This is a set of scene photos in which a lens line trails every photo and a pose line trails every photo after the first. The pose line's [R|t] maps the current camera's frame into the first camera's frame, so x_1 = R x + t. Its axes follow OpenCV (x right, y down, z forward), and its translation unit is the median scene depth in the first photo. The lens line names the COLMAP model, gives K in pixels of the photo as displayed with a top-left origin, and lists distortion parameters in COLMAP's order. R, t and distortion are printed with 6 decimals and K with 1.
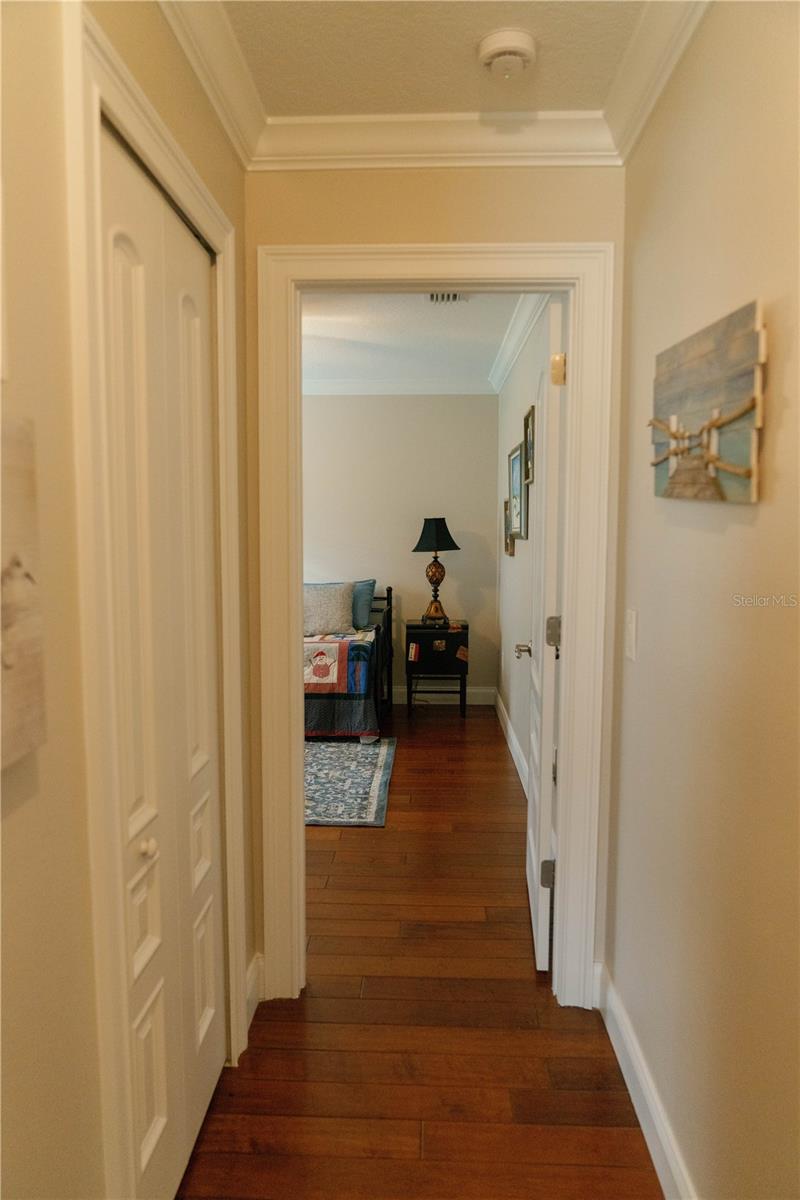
lens RADIAL K [[828.0, 0, 400.1], [0, 828.0, 598.6], [0, 0, 1]] dist [-0.020590, 0.003343]
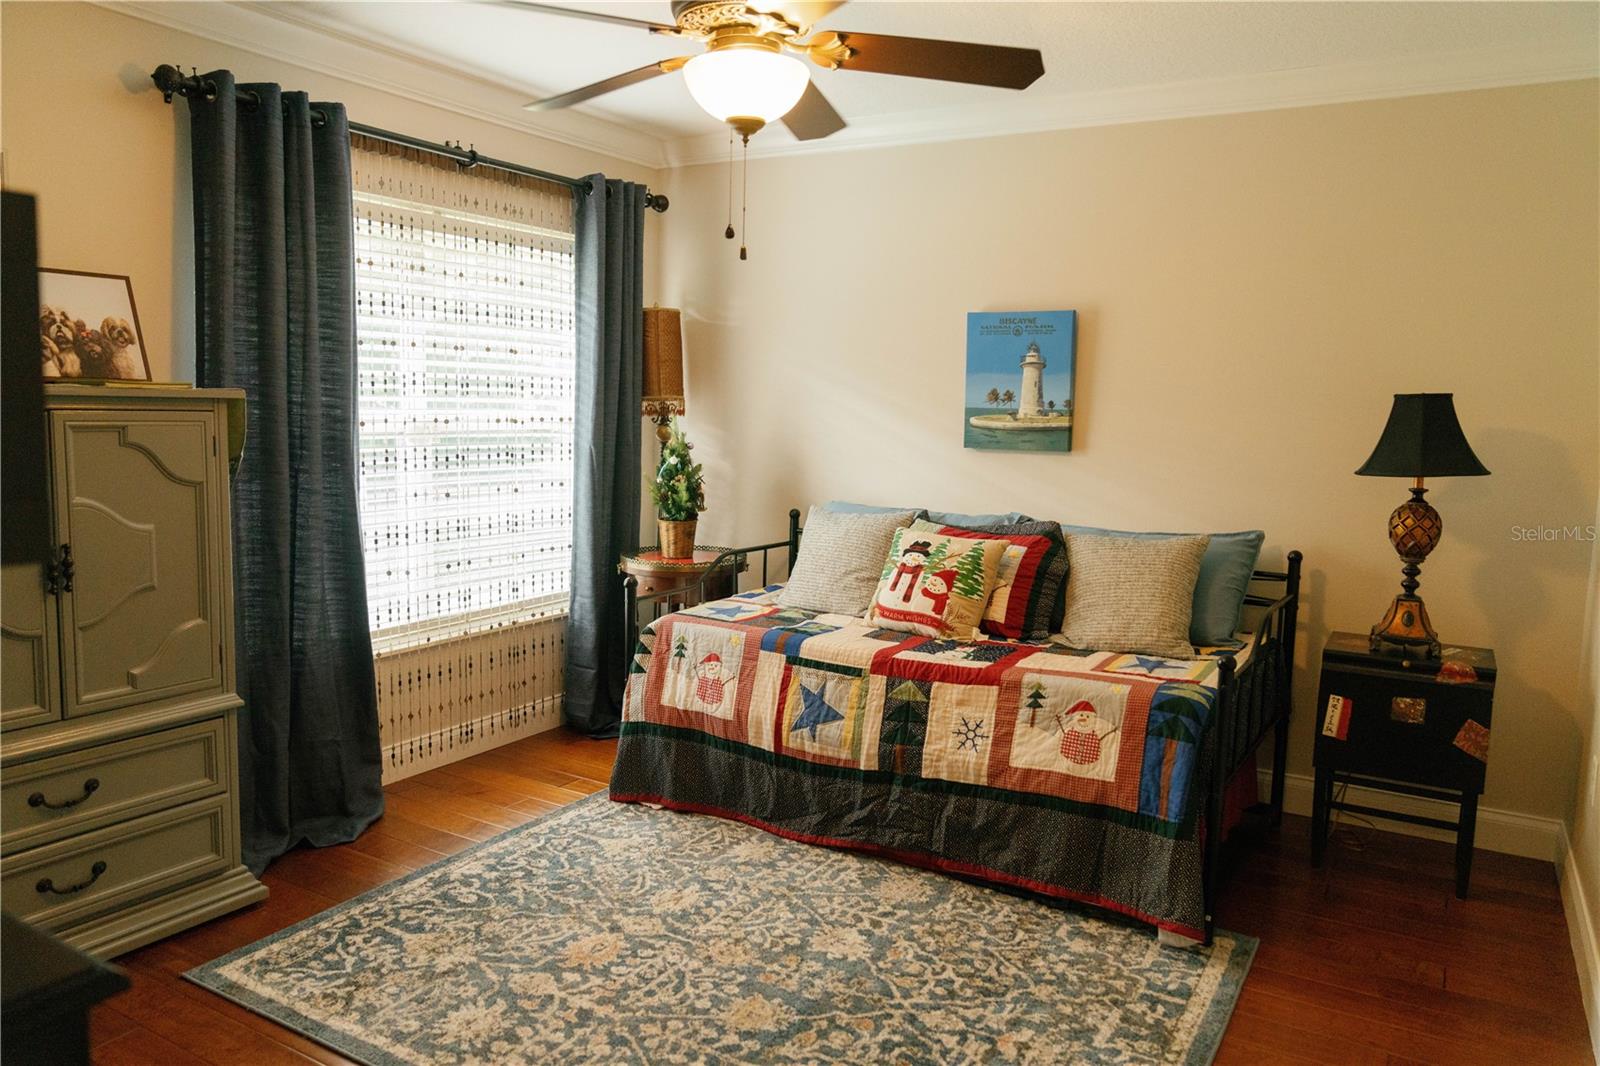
lens RADIAL K [[1104.0, 0, 801.1], [0, 1104.0, 535.2], [0, 0, 1]] dist [-0.020590, 0.003343]
pose [[0.875729, 0.074923, -0.476954, 0.036717], [-0.062347, 0.997163, 0.042165, -0.032566], [0.478761, -0.007189, 0.877916, 0.387899]]
